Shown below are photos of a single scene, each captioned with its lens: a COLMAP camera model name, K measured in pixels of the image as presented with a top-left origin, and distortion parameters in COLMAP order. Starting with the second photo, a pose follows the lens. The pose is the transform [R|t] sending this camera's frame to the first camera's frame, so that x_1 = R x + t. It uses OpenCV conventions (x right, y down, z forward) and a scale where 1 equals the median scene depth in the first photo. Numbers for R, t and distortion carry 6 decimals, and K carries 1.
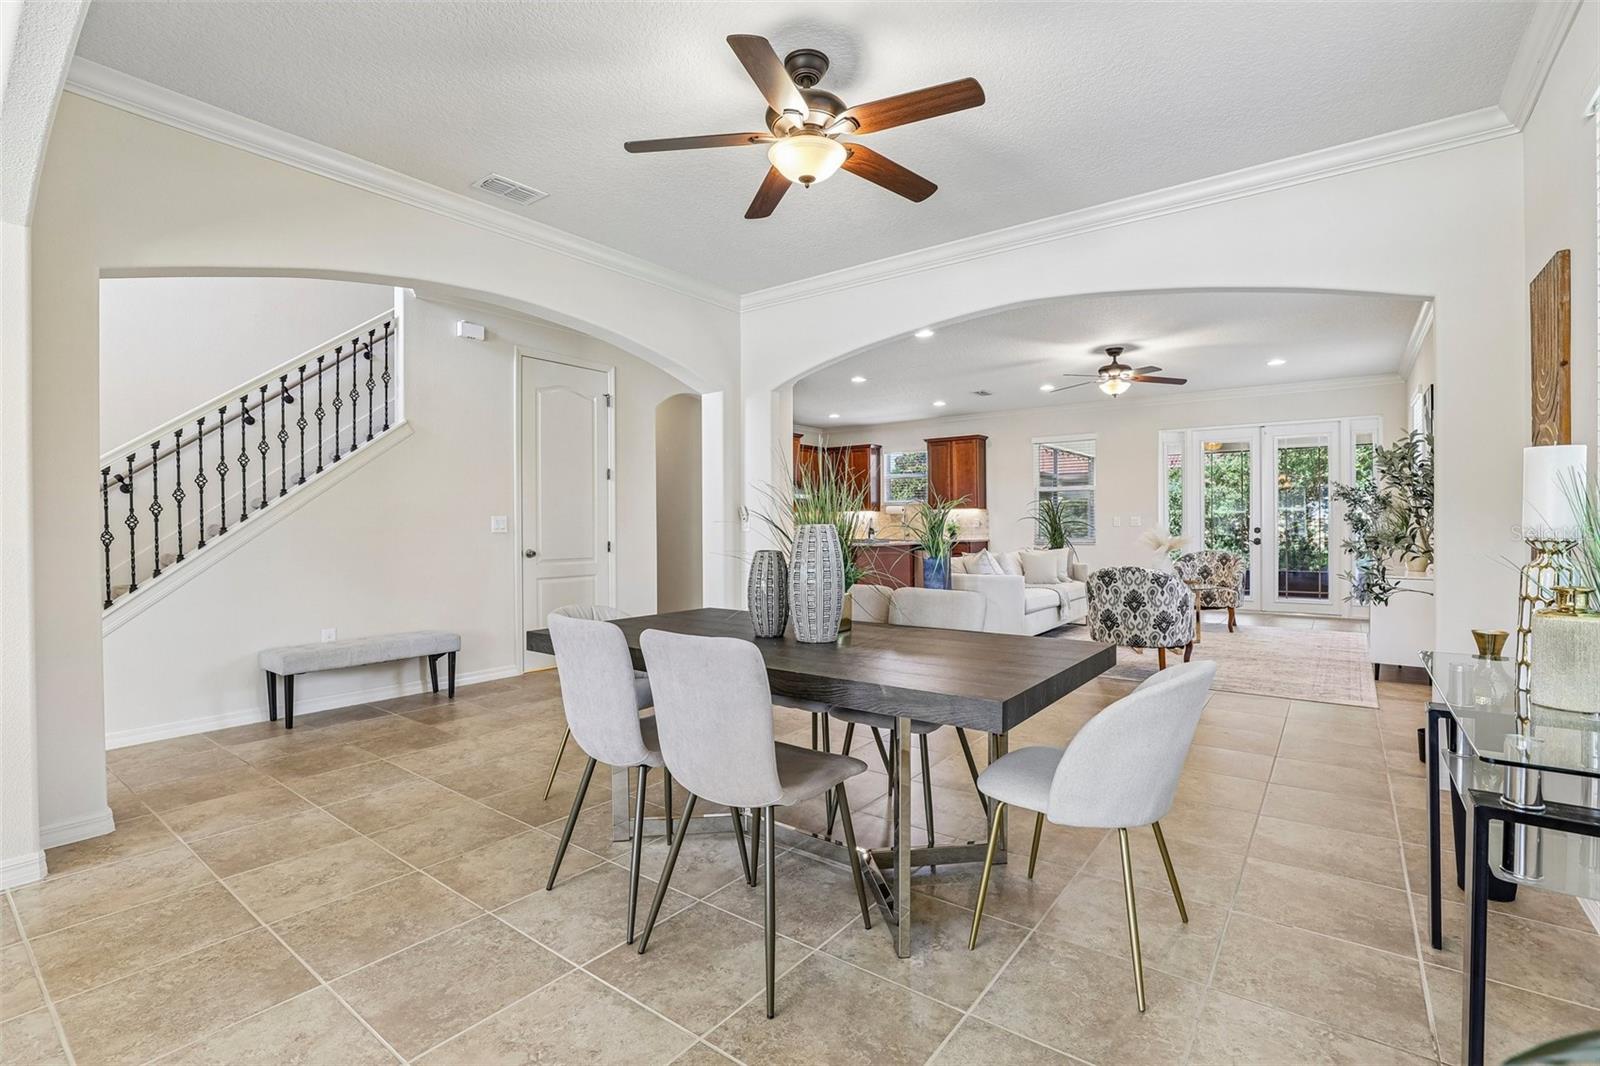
lens RADIAL K [[728.4, 0, 799.5], [0, 728.4, 528.3], [0, 0, 1]] dist [-0.044295, 0.012691]
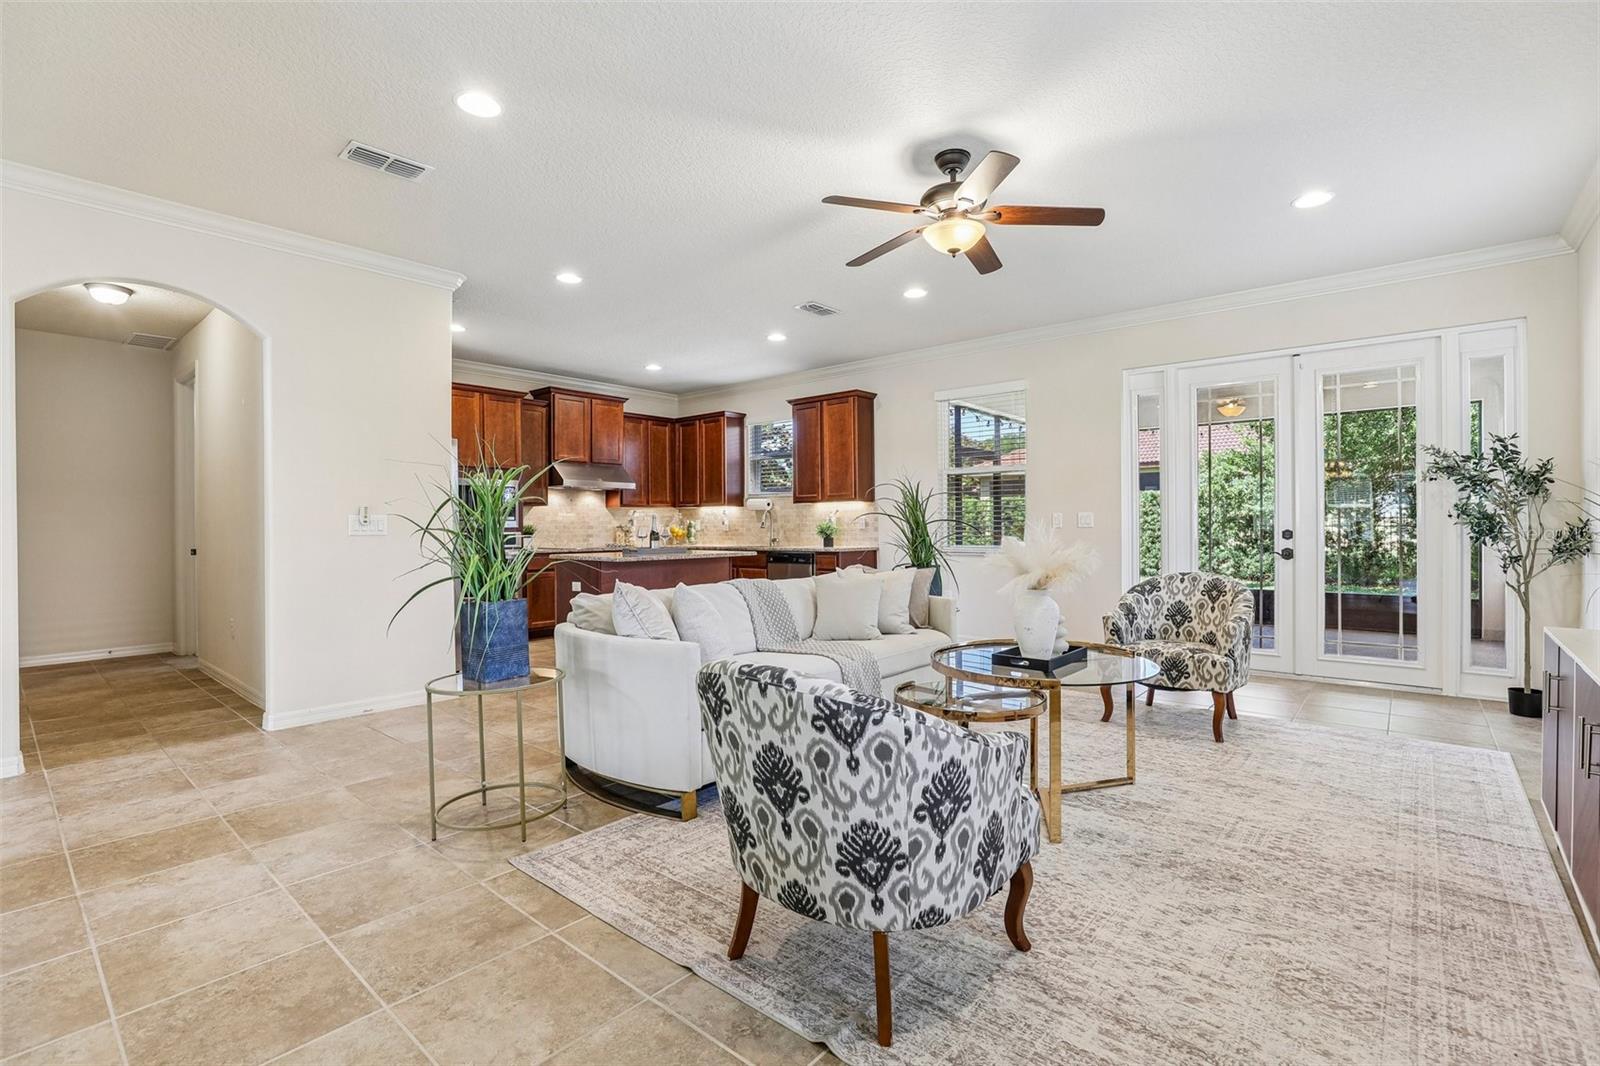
lens RADIAL K [[728.4, 0, 800.4], [0, 728.4, 531.8], [0, 0, 1]] dist [-0.044295, 0.012691]
pose [[0.998203, -0.000169, -0.059923, 0.294271], [0.000392, 0.999993, 0.003719, -0.002085], [0.059922, -0.003736, 0.998196, 0.418696]]
